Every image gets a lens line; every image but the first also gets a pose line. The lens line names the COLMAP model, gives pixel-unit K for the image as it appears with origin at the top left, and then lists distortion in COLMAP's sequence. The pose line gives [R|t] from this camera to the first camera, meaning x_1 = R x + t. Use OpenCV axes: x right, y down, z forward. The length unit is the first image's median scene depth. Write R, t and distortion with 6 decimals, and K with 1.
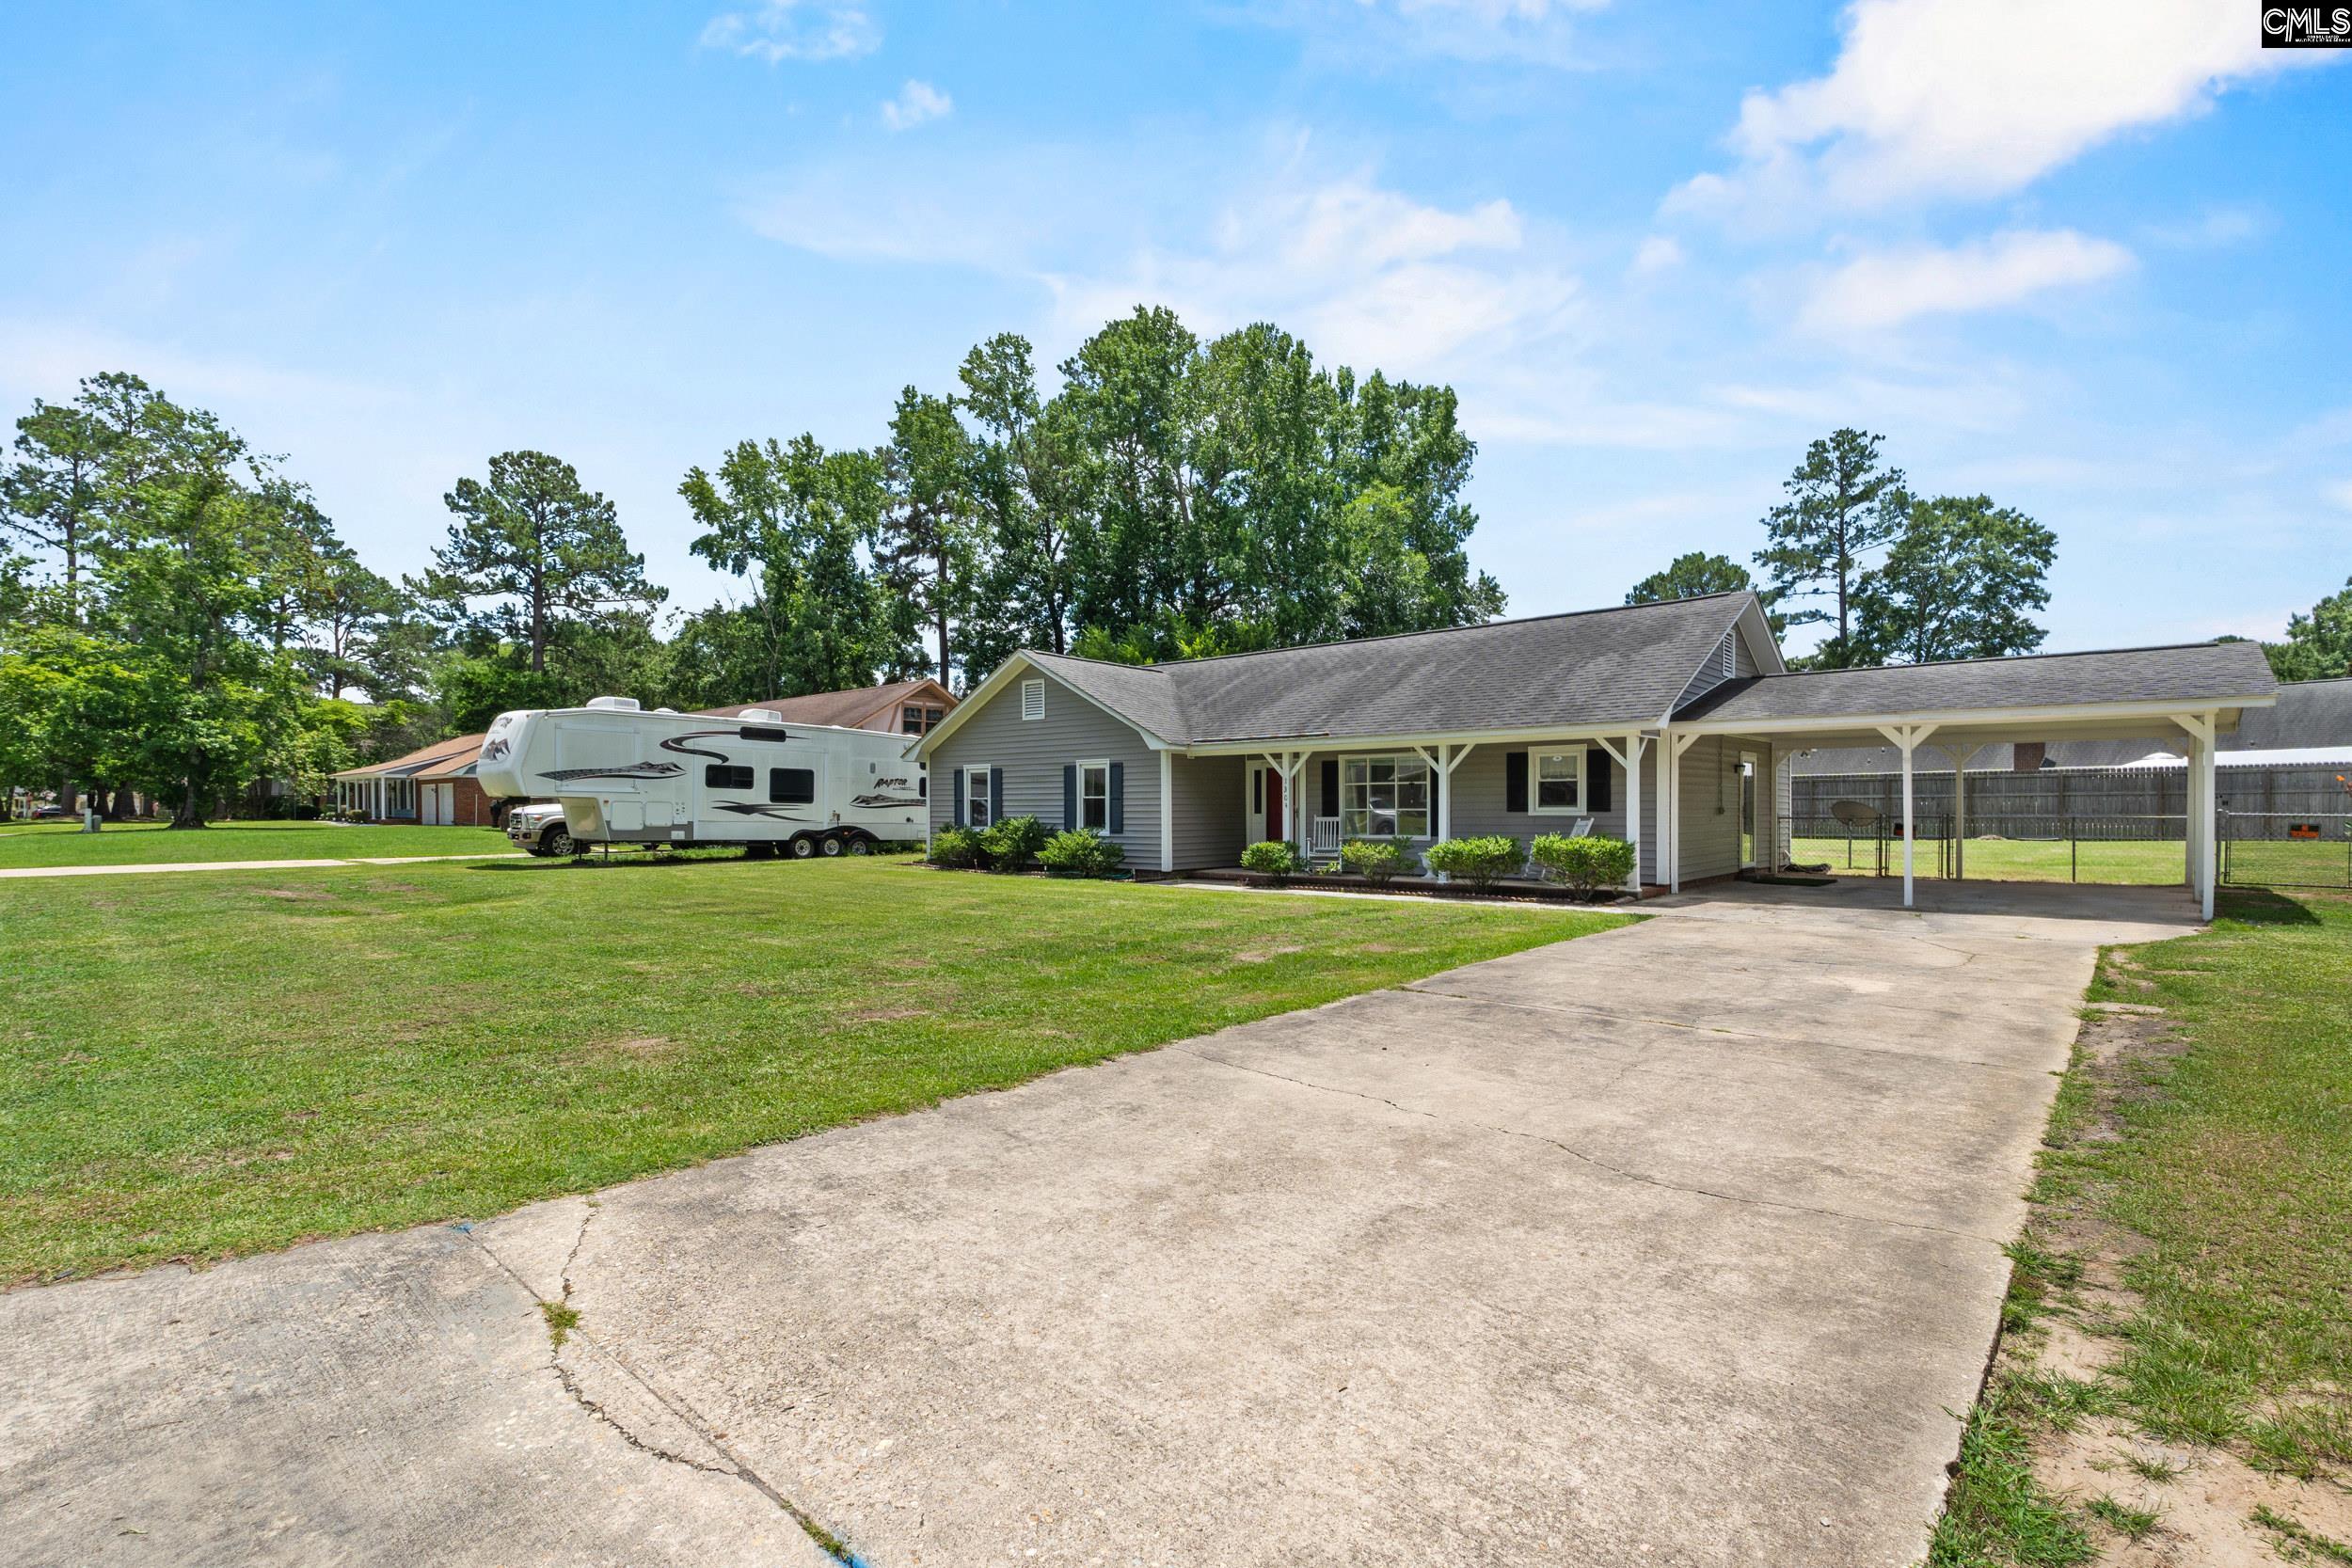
lens RADIAL K [[1080.1, 0, 1169.2], [0, 1080.1, 784.1], [0, 0, 1]] dist [-0.002509, -0.001413]
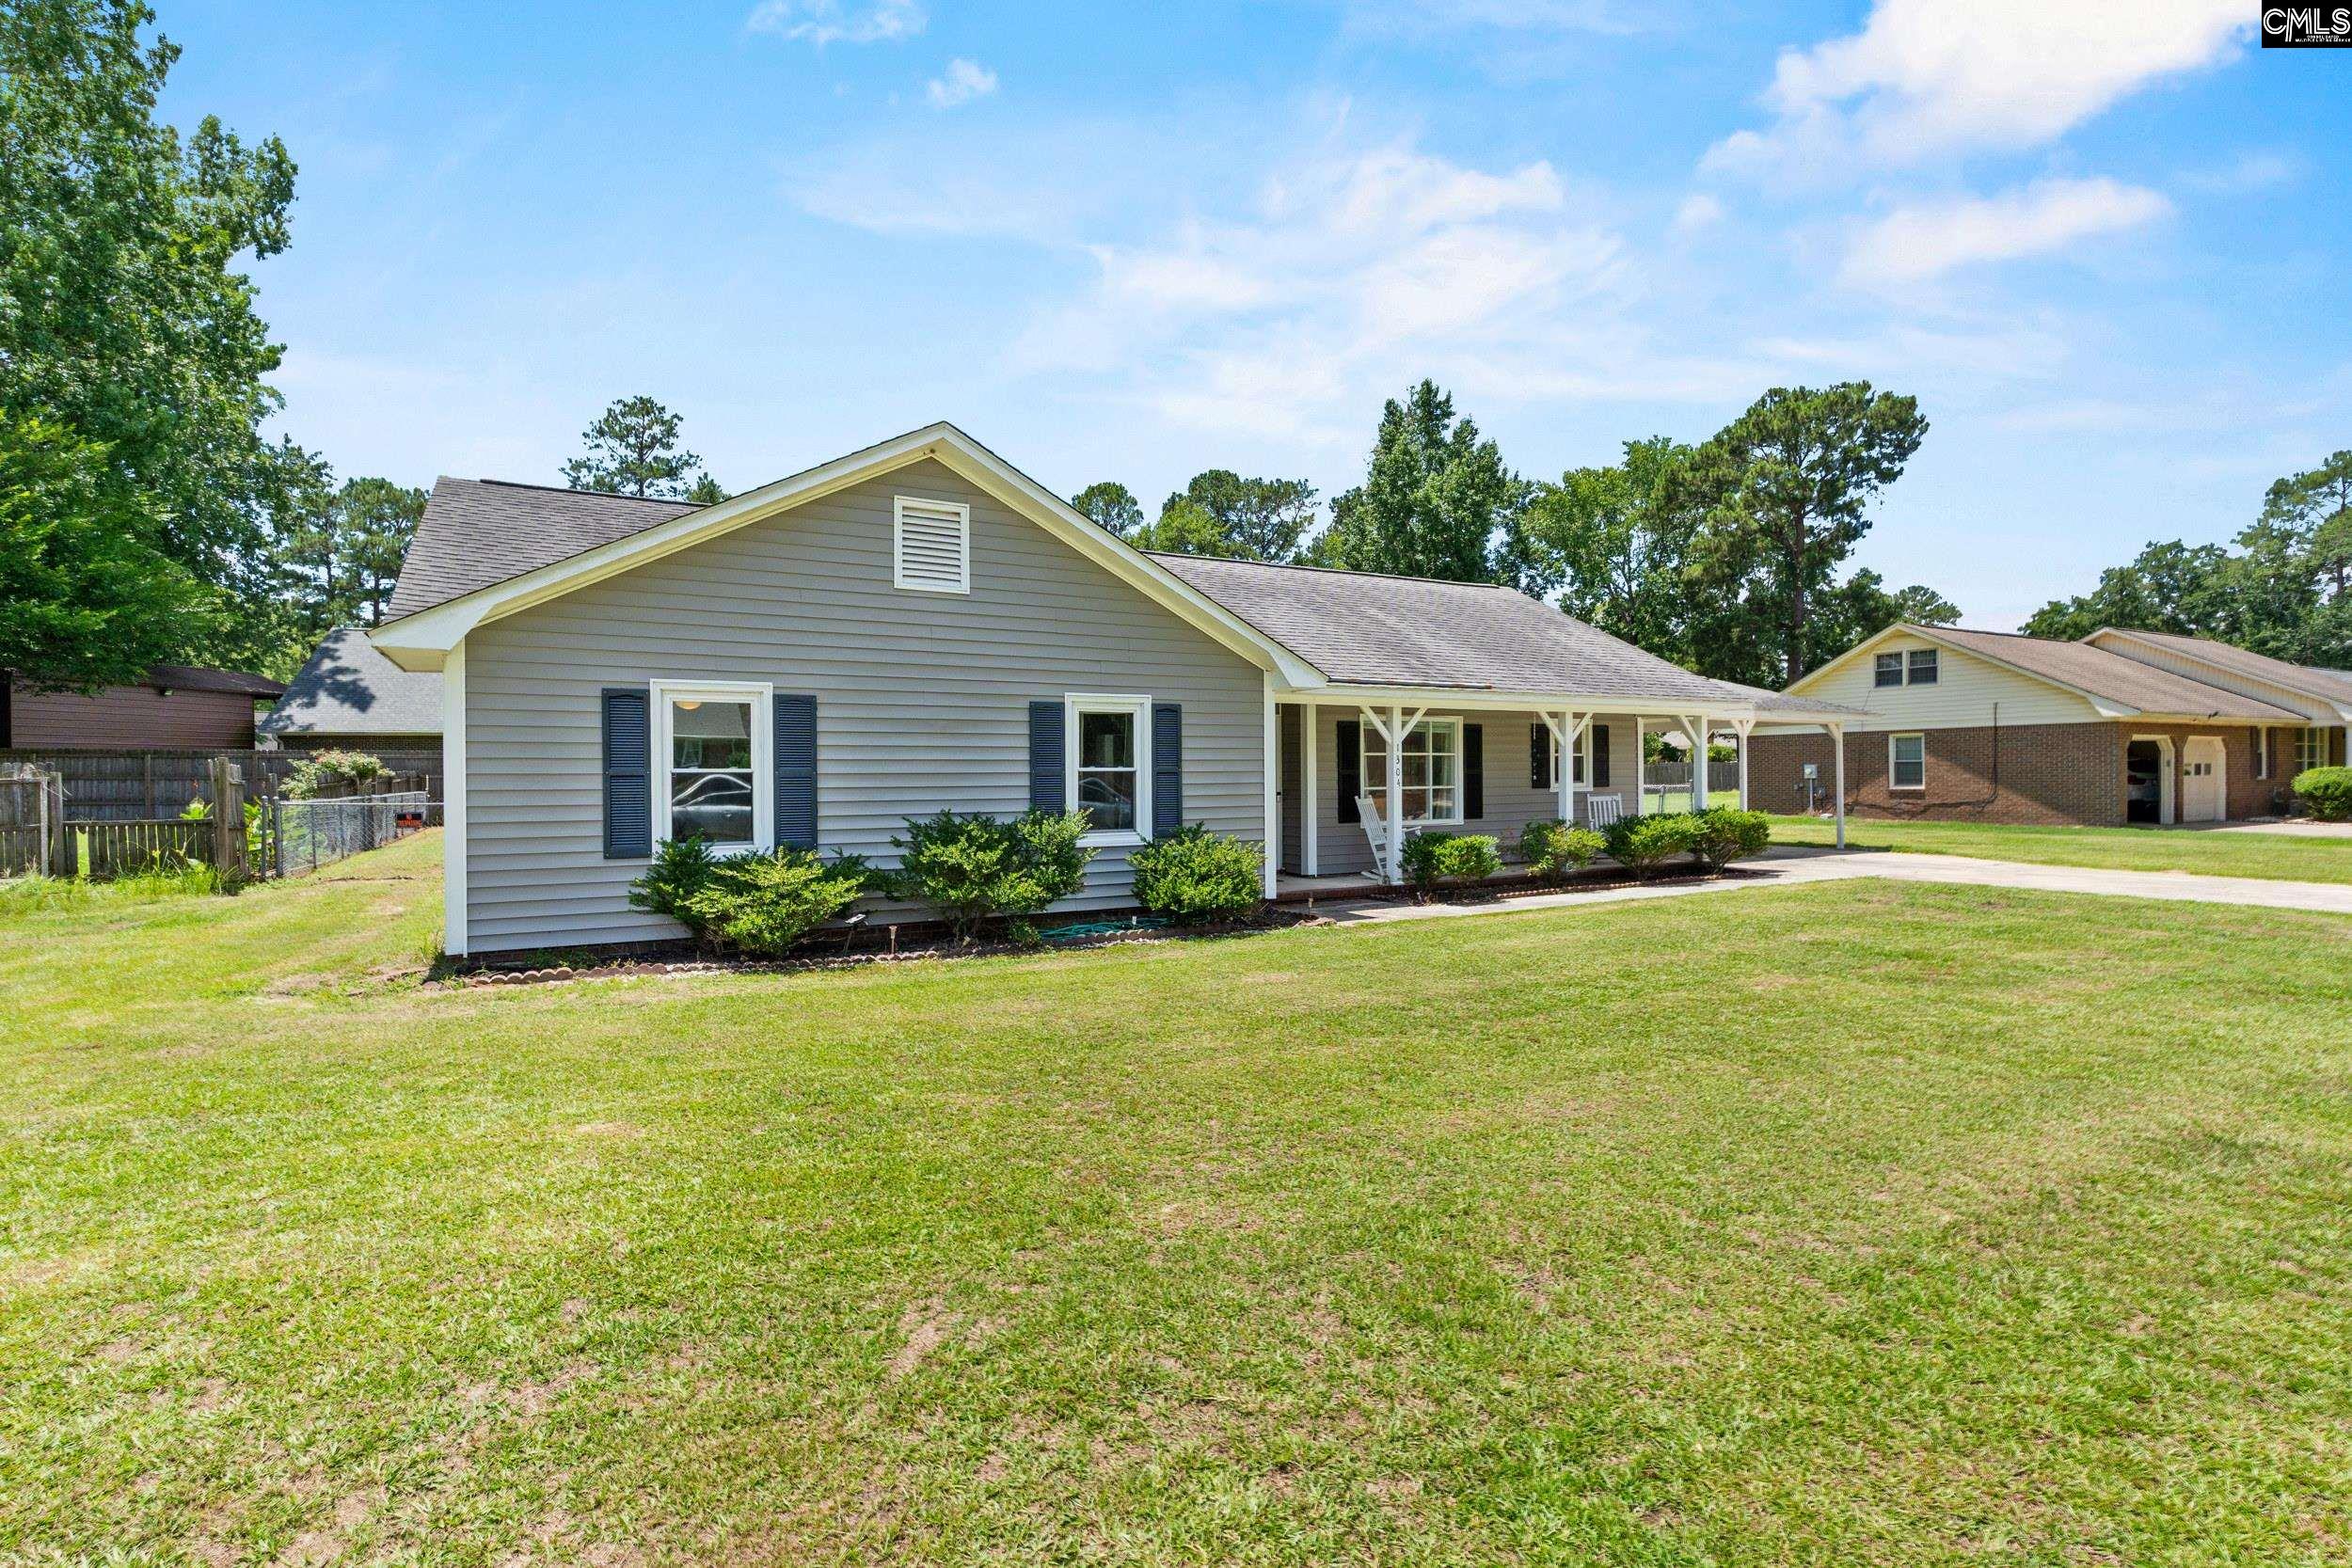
lens RADIAL K [[1073.2, 0, 1181.2], [0, 1073.2, 776.6], [0, 0, 1]] dist [-0.003688, -0.000145]
pose [[0.288093, -0.001457, 0.957601, -0.532403], [-0.010819, 0.999930, 0.004777, 0.012719], [-0.957541, -0.011737, 0.288057, 0.823687]]
